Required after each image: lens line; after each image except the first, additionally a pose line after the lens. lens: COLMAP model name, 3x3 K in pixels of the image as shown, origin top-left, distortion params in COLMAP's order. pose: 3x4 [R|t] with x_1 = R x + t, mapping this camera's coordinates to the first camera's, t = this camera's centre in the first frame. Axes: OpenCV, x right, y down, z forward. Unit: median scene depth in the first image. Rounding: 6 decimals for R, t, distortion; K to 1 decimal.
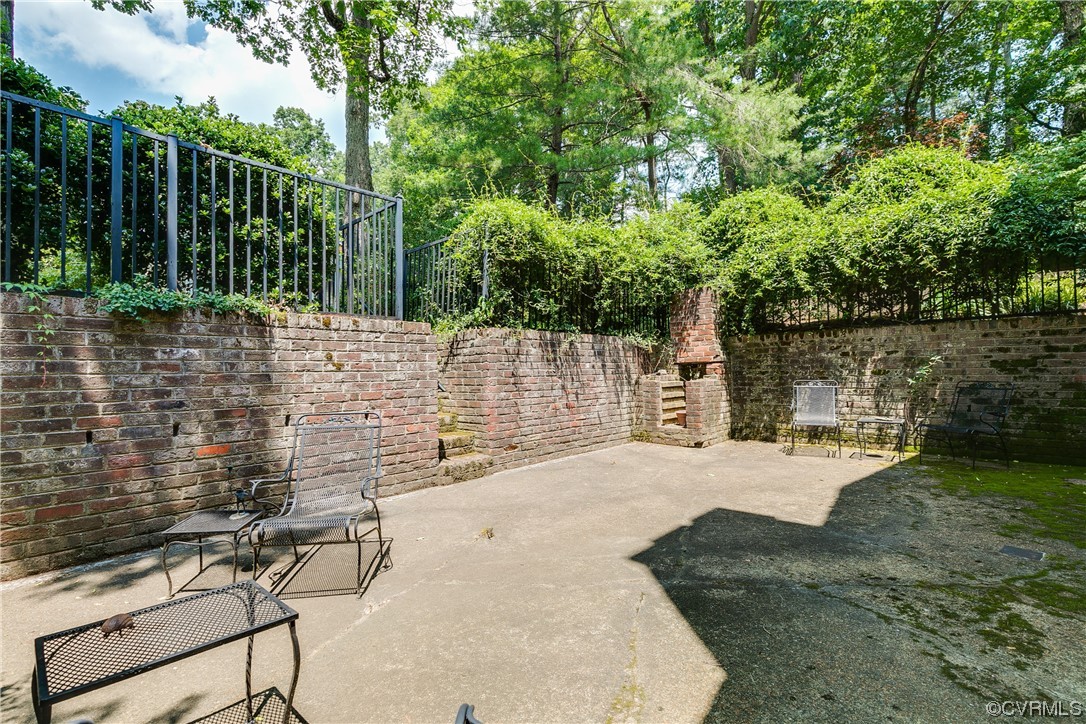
lens RADIAL K [[498.4, 0, 543.3], [0, 498.4, 365.7], [0, 0, 1]] dist [0.012312, -0.001384]
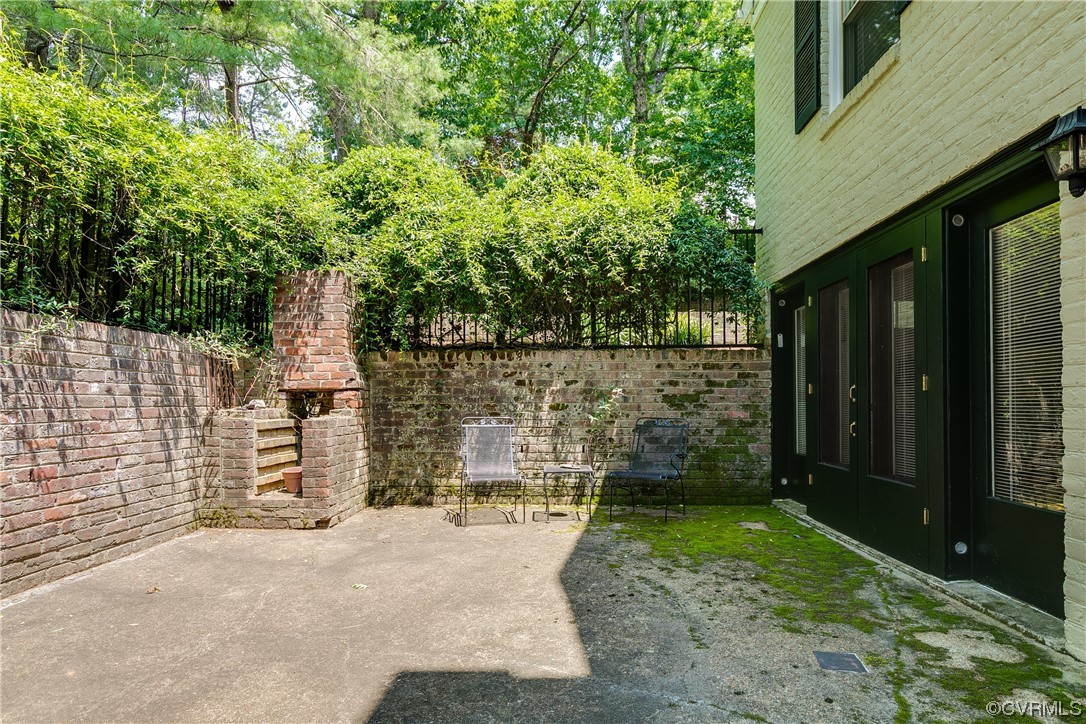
lens RADIAL K [[573.2, 0, 548.1], [0, 573.2, 401.8], [0, 0, 1]] dist [-0.000668, 0.000237]
pose [[0.741267, 0.015362, 0.671035, 0.045142], [-0.017847, 0.999836, -0.003175, 0.007266], [-0.670973, -0.009623, 0.741419, 0.311258]]
